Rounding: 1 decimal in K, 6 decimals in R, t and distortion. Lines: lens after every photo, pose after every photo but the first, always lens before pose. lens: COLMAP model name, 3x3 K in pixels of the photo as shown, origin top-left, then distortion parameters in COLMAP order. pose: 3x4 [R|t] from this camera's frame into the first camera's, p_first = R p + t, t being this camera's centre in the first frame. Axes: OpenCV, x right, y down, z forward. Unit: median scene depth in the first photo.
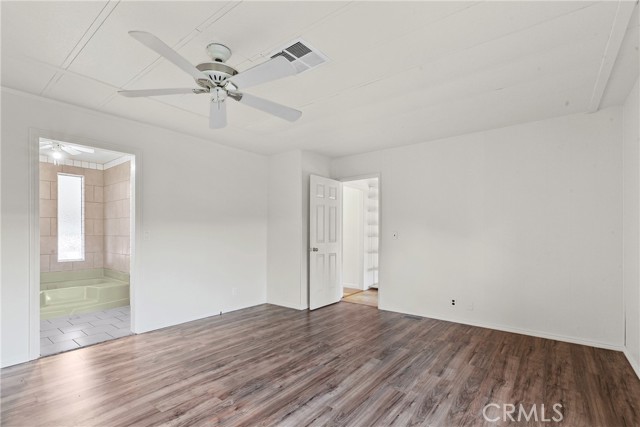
lens RADIAL K [[298.6, 0, 320.1], [0, 298.6, 228.4], [0, 0, 1]] dist [0.001083, 0.000067]
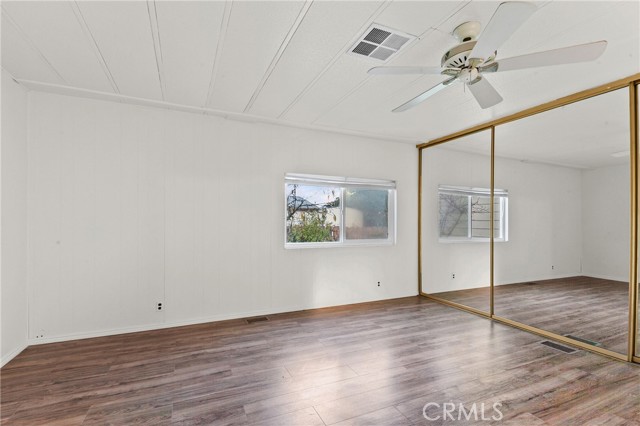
lens RADIAL K [[298.6, 0, 320.1], [0, 298.6, 227.9], [0, 0, 1]] dist [0.001083, 0.000067]
pose [[-0.886107, -0.010732, 0.463357, -0.220304], [-0.008980, 0.999942, 0.005987, 0.019530], [-0.463394, 0.001144, -0.886152, 1.244808]]
